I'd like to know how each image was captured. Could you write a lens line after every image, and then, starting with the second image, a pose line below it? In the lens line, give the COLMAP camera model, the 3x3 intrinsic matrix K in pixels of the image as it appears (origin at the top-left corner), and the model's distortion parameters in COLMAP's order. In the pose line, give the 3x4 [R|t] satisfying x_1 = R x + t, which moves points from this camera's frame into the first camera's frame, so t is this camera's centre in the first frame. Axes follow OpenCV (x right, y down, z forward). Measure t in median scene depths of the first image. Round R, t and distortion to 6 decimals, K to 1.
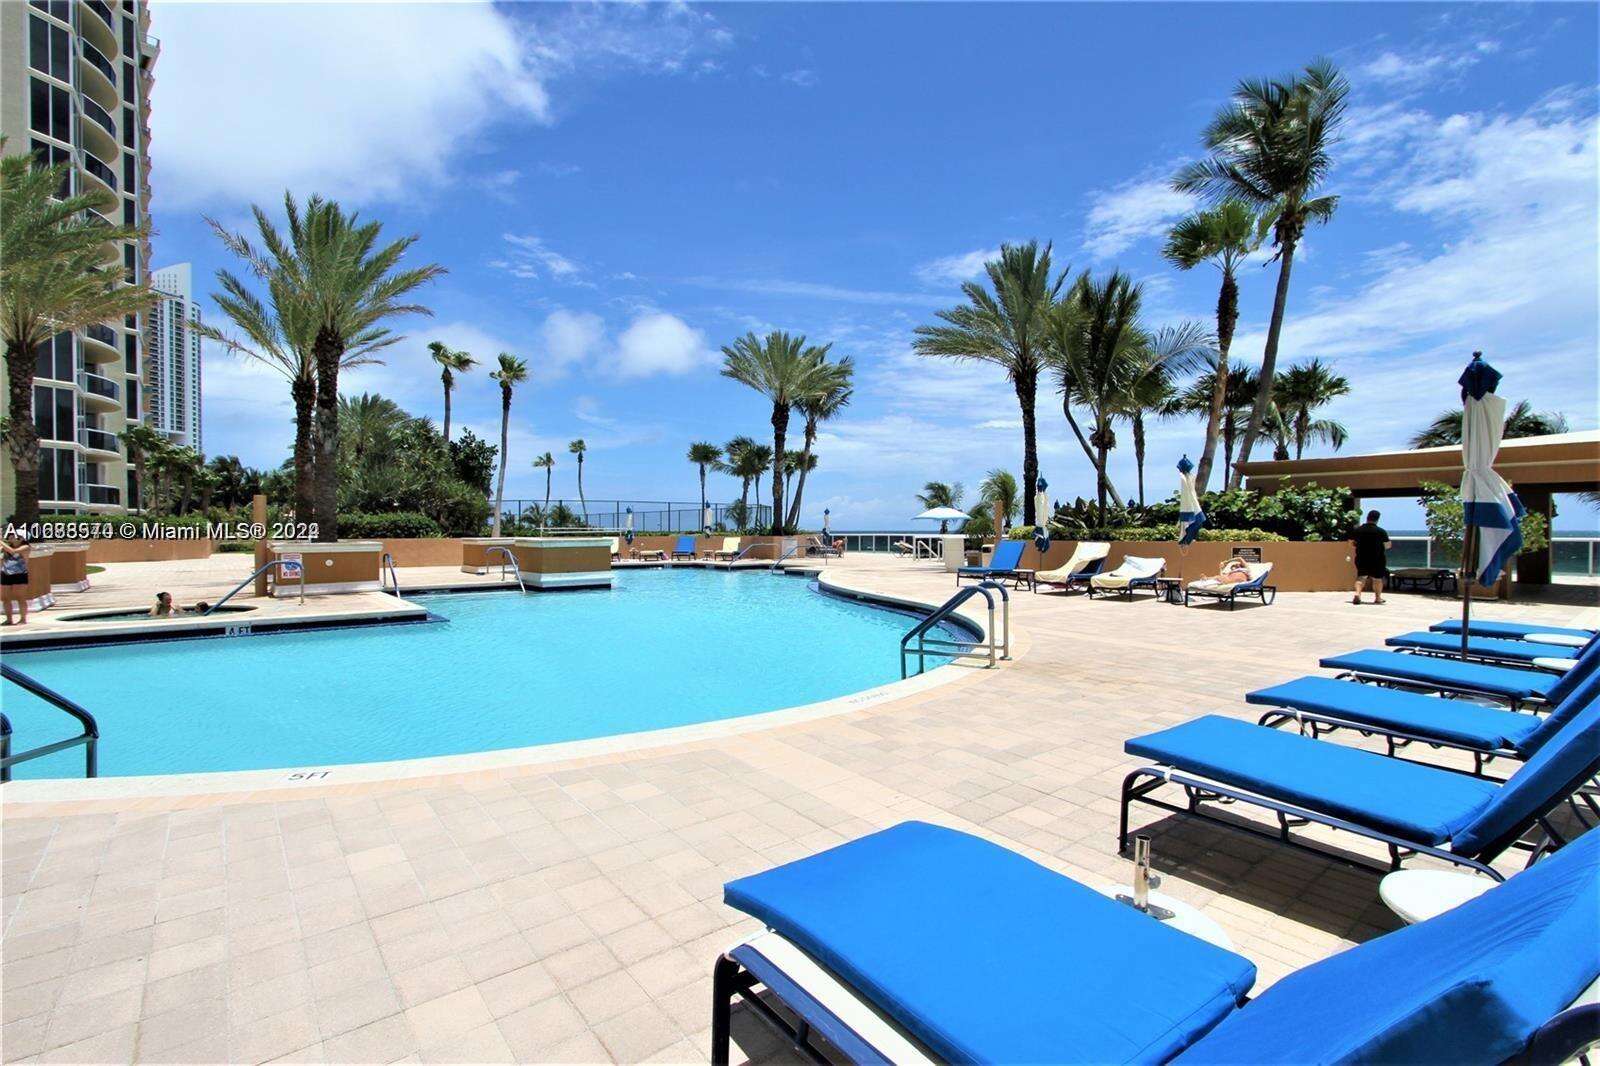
lens RADIAL K [[731.1, 0, 794.9], [0, 731.1, 526.8], [0, 0, 1]] dist [0.000169, 0.000462]
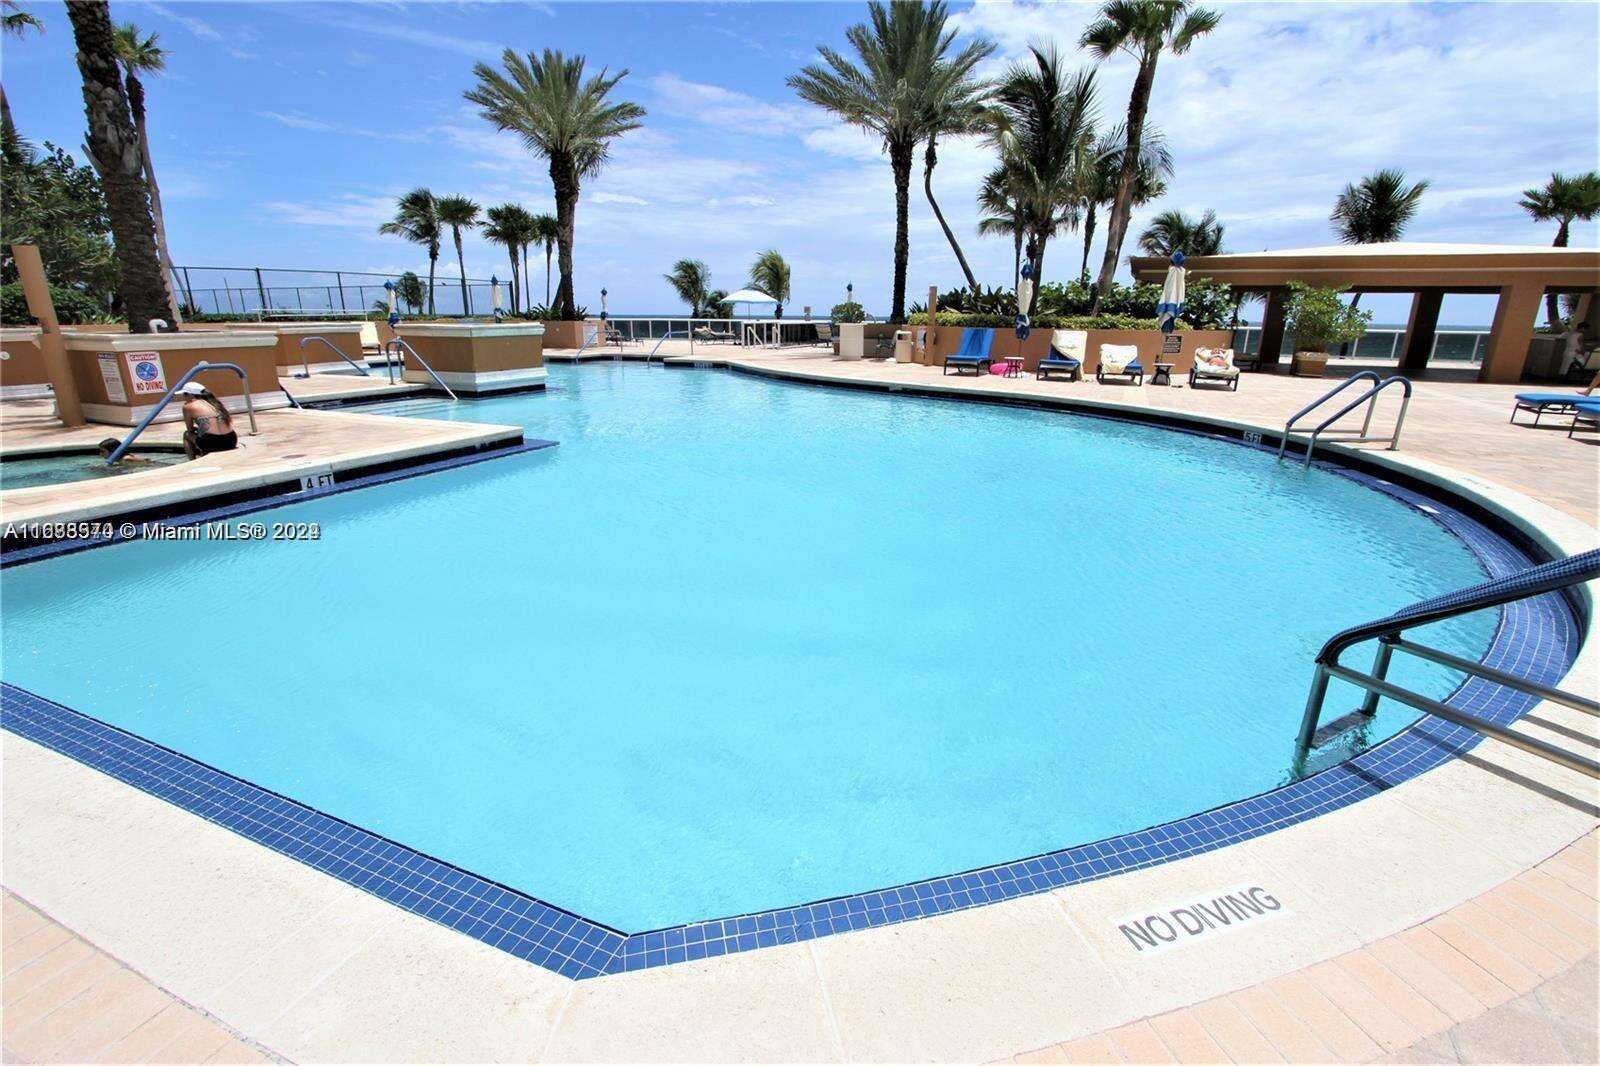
lens RADIAL K [[731.1, 0, 798.1], [0, 731.1, 532.7], [0, 0, 1]] dist [0.000169, 0.000462]
pose [[0.893282, -0.120762, 0.432970, -0.274907], [-0.010467, 0.957386, 0.288623, 0.000338], [-0.449374, -0.262353, 0.853952, 0.116902]]
